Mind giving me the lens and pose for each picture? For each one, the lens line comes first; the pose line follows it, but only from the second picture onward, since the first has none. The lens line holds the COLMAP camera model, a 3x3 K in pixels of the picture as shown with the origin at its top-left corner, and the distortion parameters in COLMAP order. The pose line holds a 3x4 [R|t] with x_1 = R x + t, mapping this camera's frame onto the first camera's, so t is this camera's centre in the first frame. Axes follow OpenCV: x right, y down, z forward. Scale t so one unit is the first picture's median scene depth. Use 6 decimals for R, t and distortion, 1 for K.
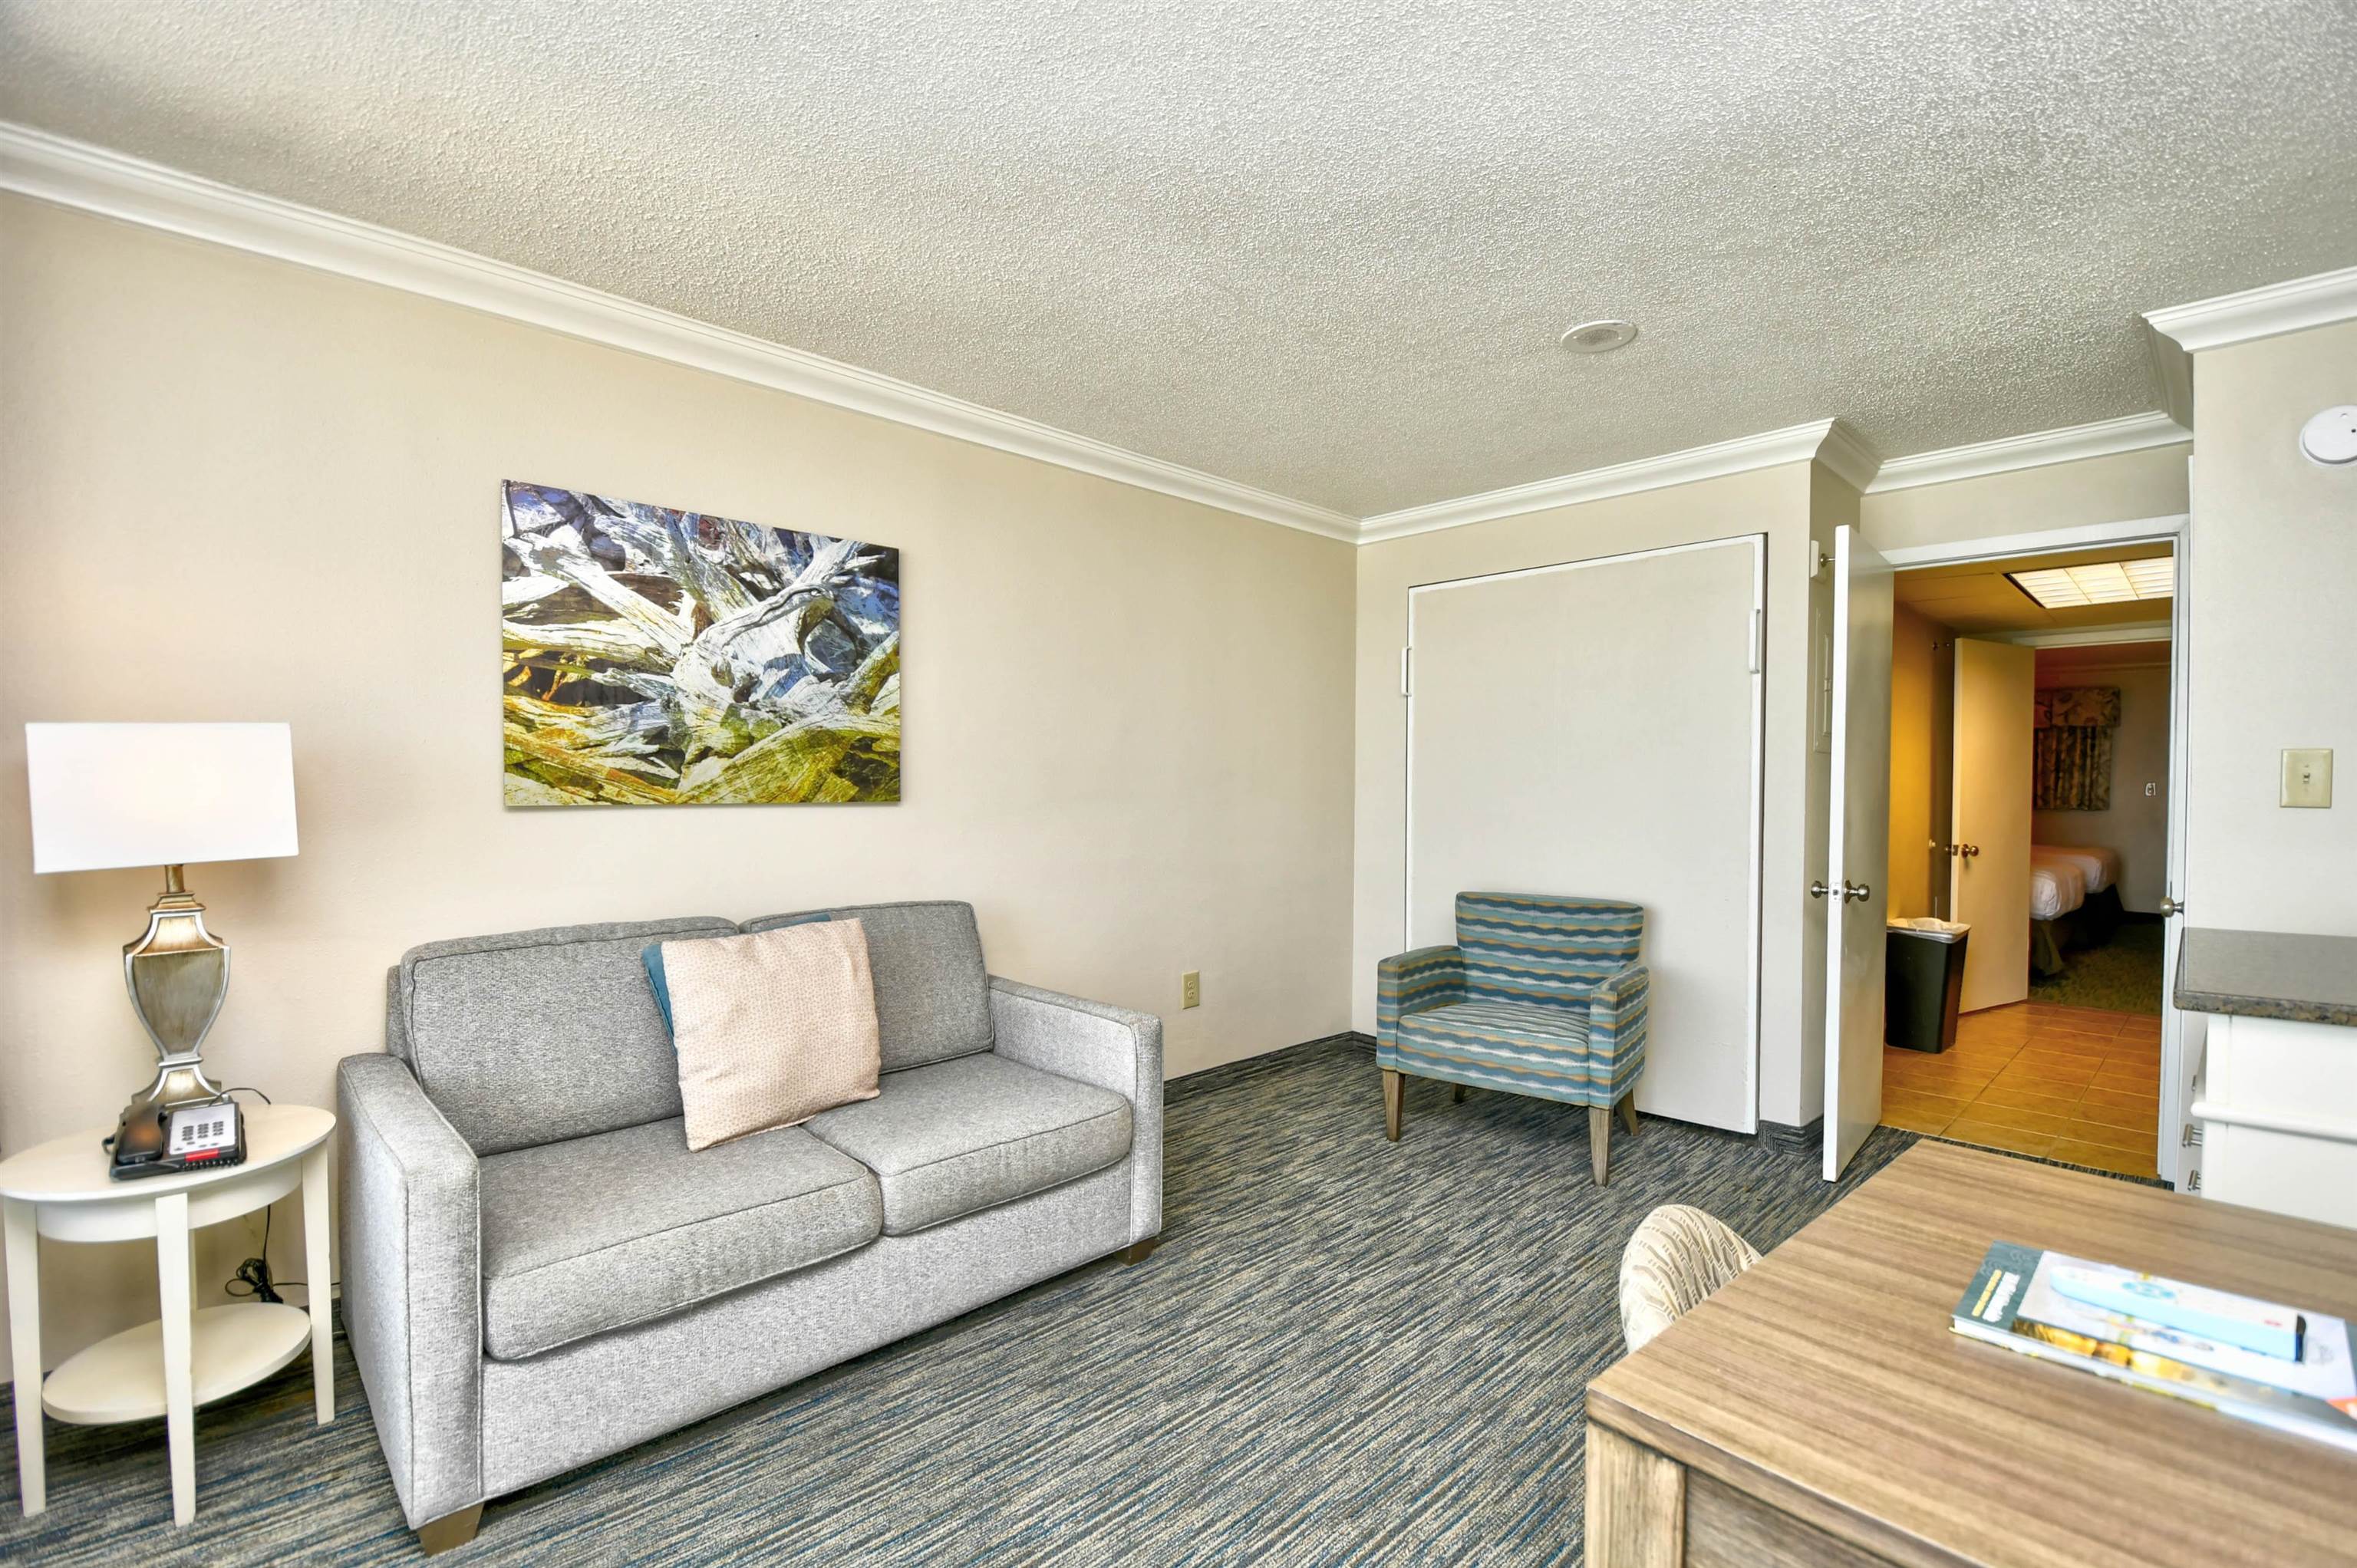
lens RADIAL K [[1035.0, 0, 1183.5], [0, 1035.0, 790.1], [0, 0, 1]] dist [0.029536, -0.033237]
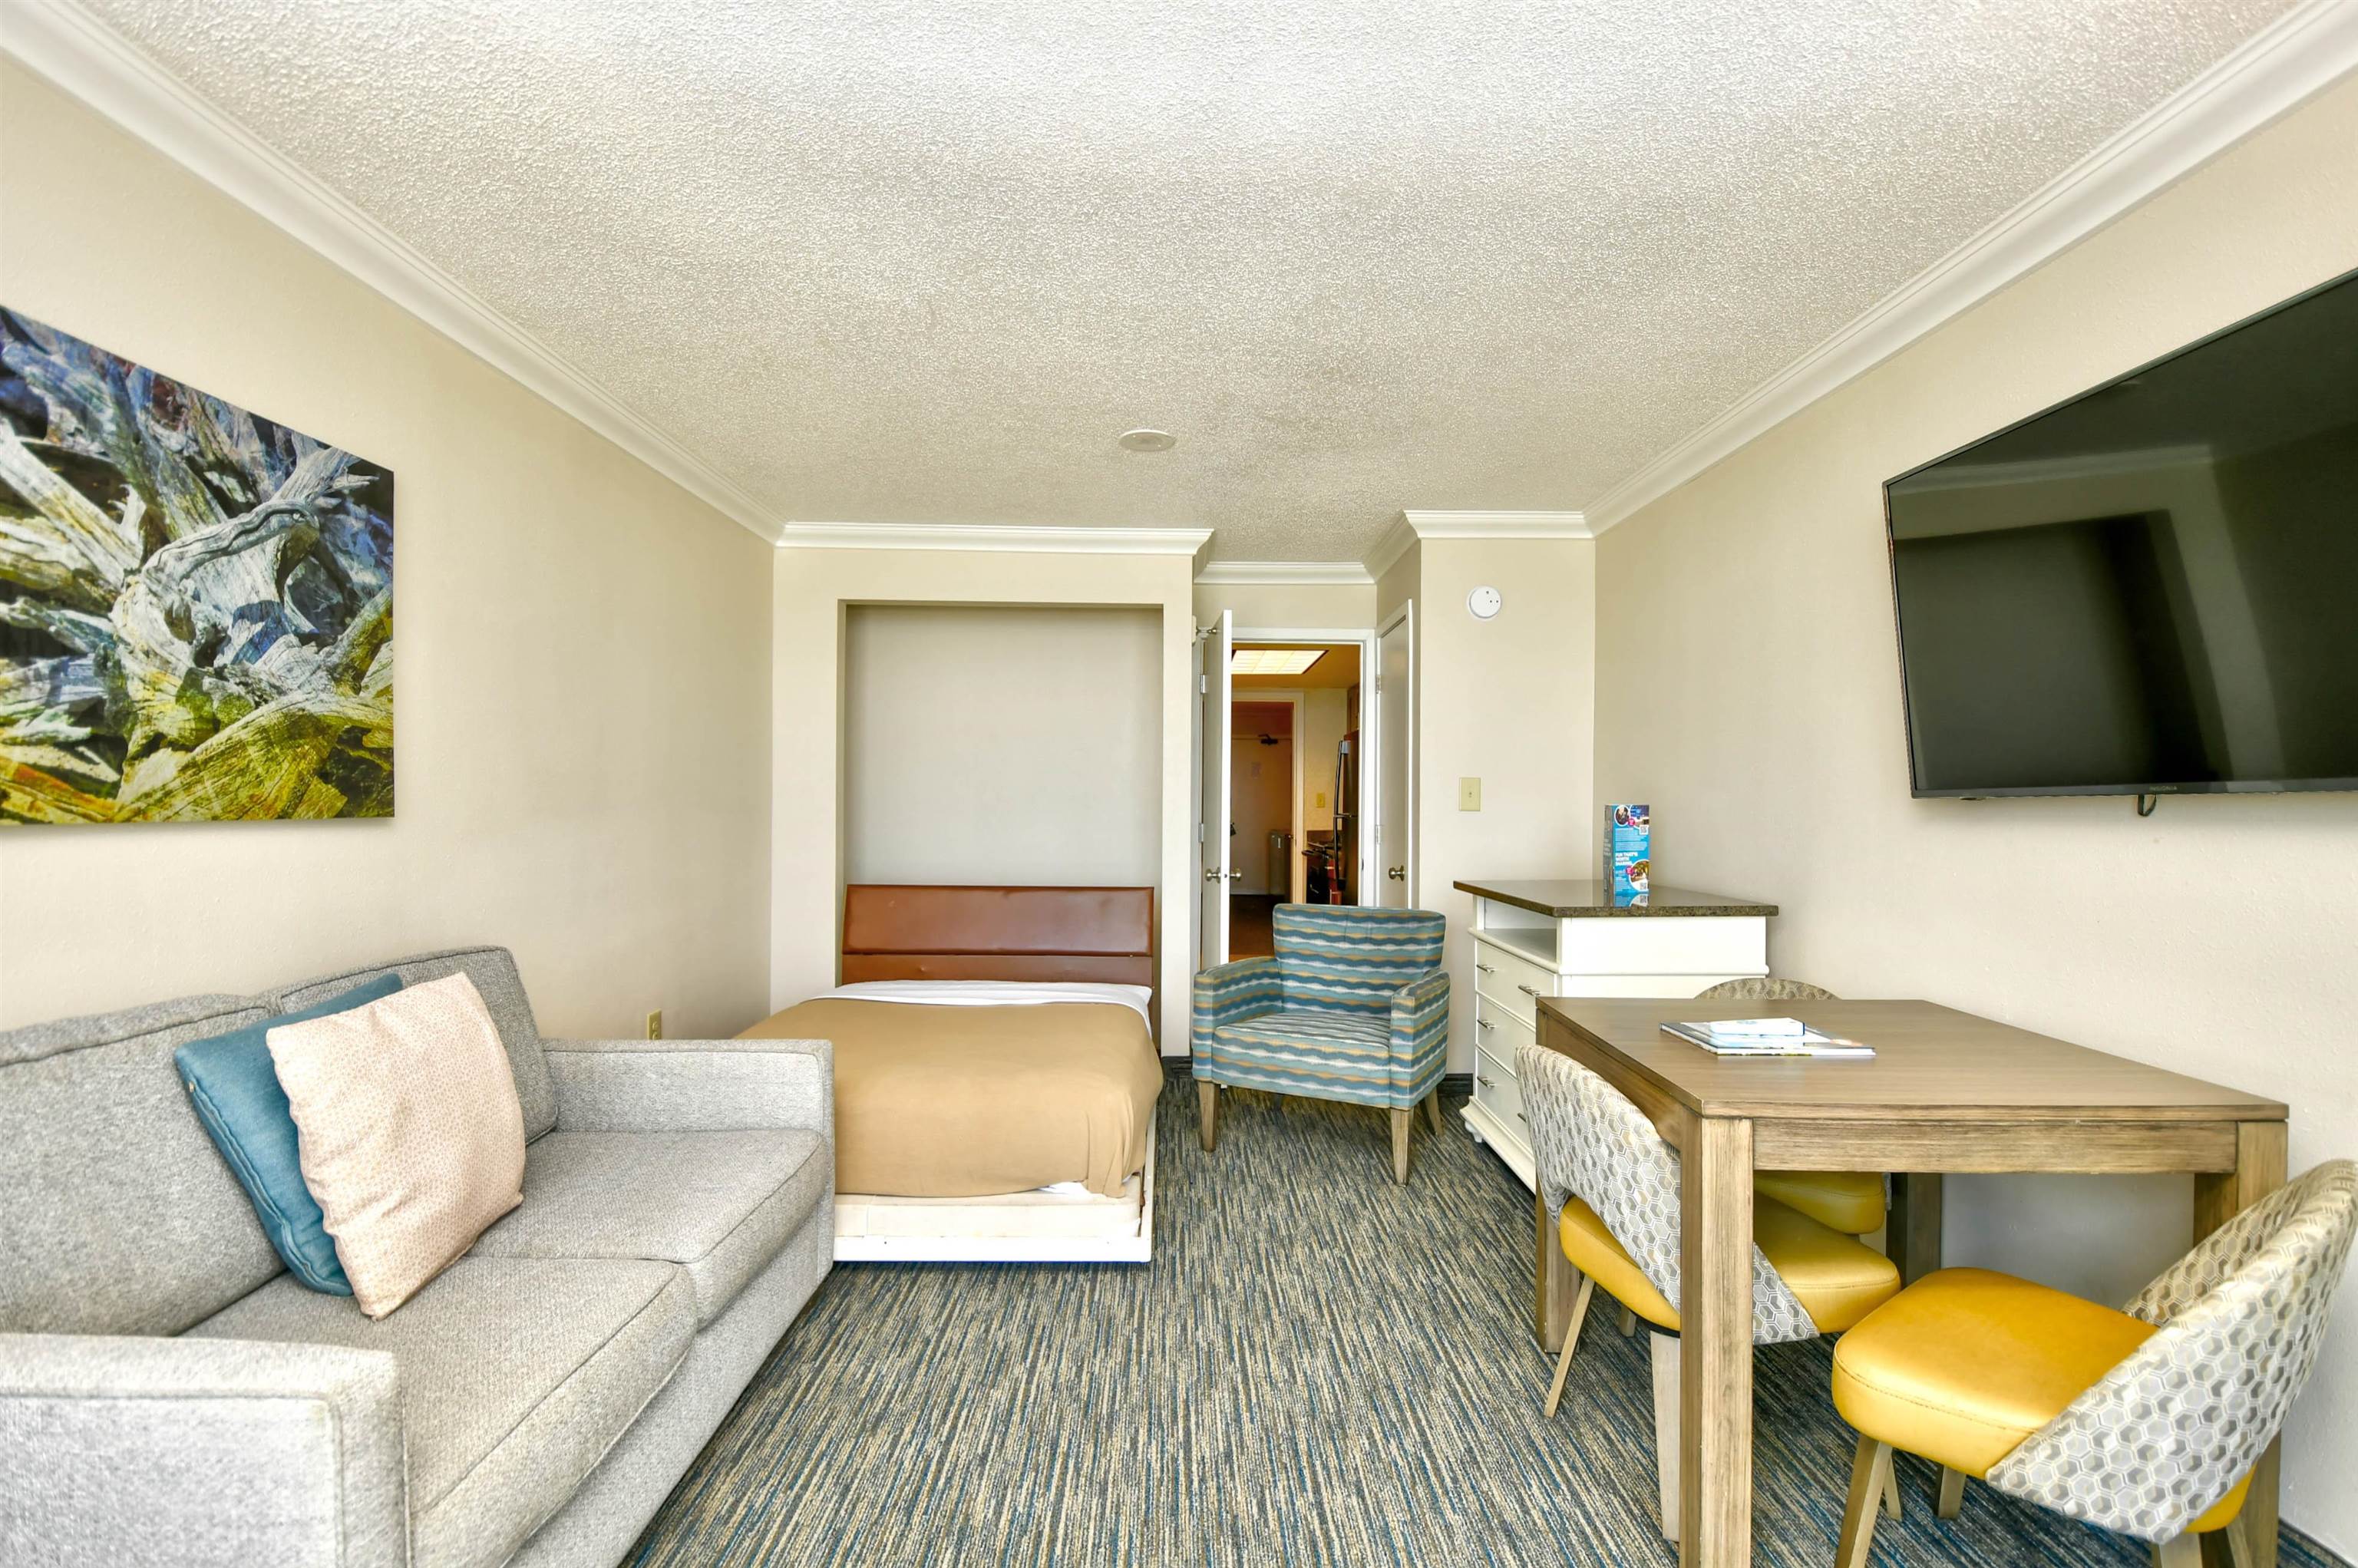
lens RADIAL K [[1065.6, 0, 1179.0], [0, 1065.6, 784.0], [0, 0, 1]] dist [0.008985, -0.018724]
pose [[0.683305, 0.011574, 0.730041, -0.500686], [0.001746, 0.999846, -0.017486, 0.002260], [-0.730131, 0.013224, 0.683180, 0.096211]]
